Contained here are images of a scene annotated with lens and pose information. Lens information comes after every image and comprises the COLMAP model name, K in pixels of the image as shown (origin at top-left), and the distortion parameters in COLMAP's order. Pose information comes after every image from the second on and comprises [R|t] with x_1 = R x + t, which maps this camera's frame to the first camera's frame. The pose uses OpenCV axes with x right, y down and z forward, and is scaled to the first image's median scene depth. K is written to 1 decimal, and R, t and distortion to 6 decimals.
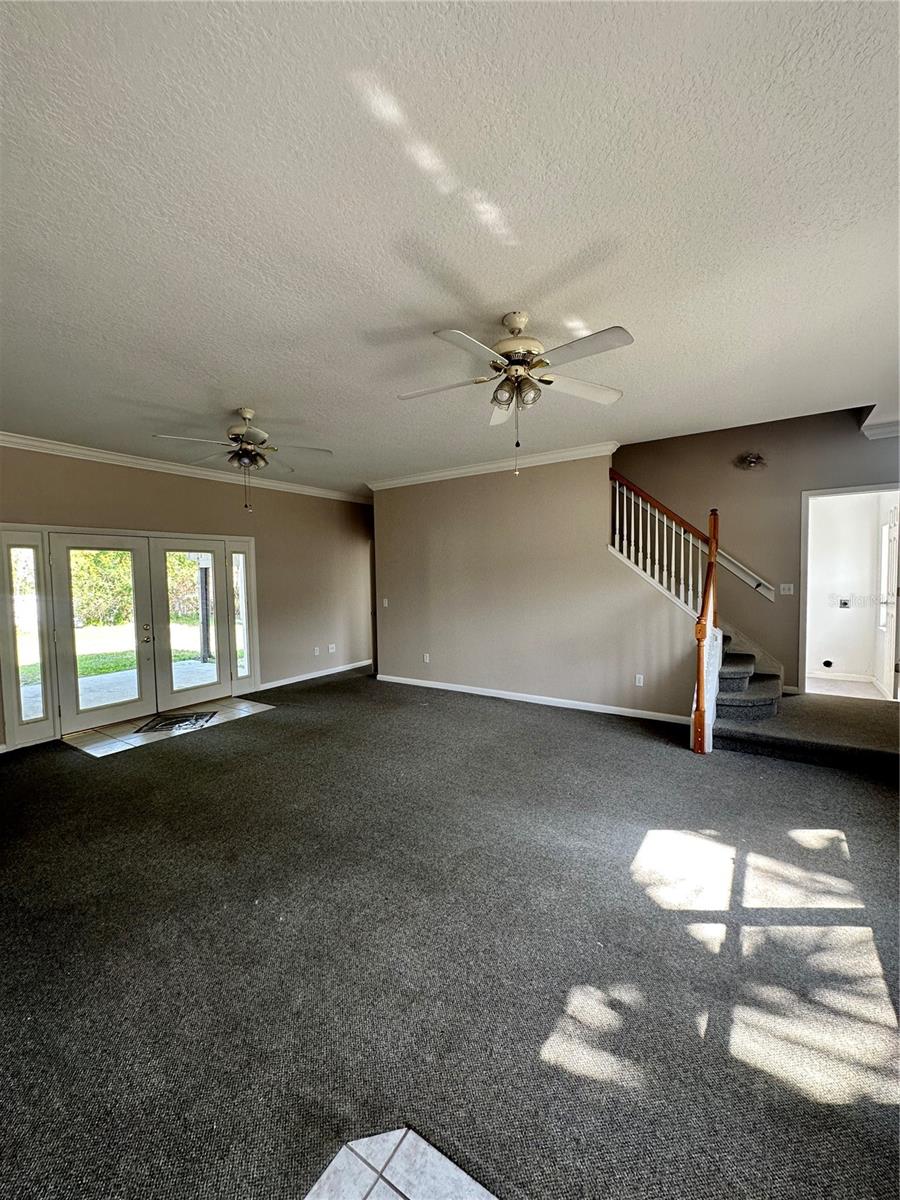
lens RADIAL K [[478.4, 0, 450.0], [0, 478.4, 600.0], [0, 0, 1]] dist [0.000299, 0.000085]
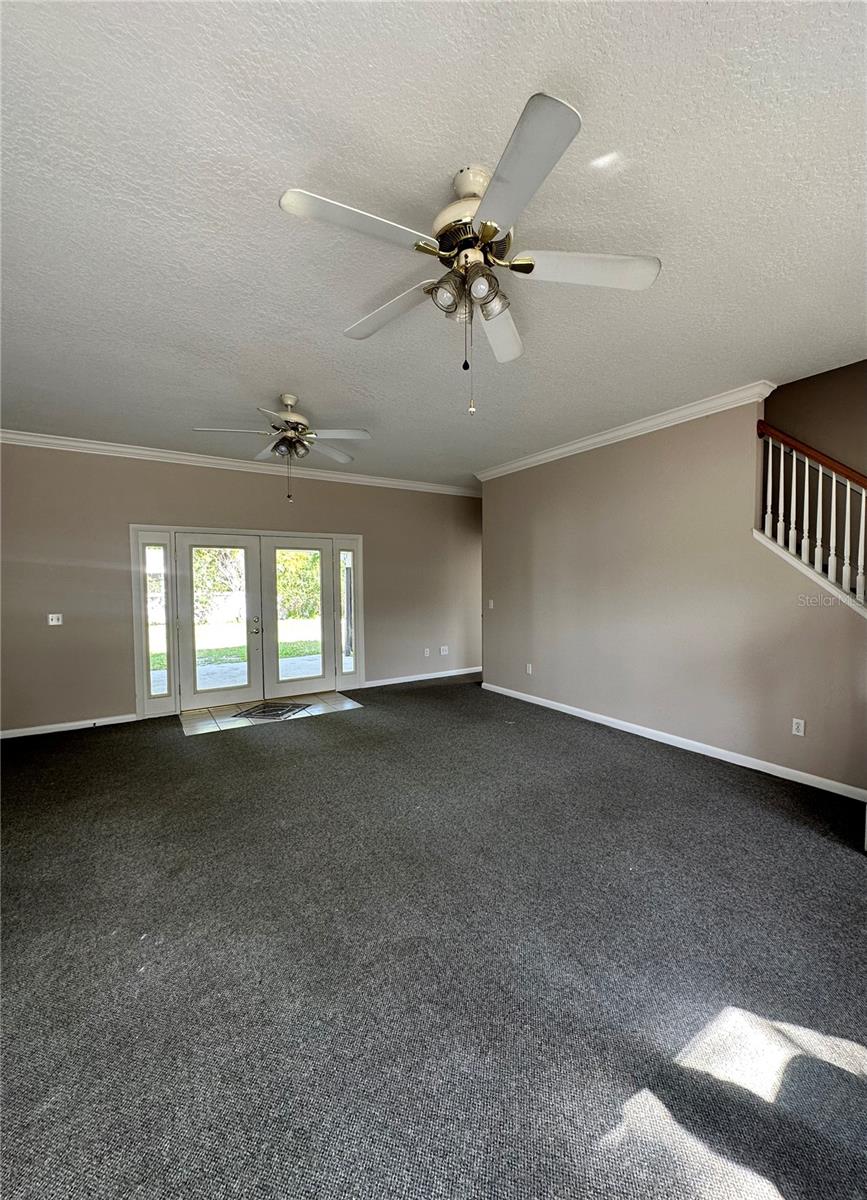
lens RADIAL K [[484.3, 0, 433.5], [0, 484.3, 600.0], [0, 0, 1]] dist [-0.000891, 0.000198]
pose [[0.924869, 0.026398, -0.379368, 0.166404], [-0.029175, 0.999573, -0.001574, 0.003649], [0.379164, 0.012524, 0.925245, 0.160191]]
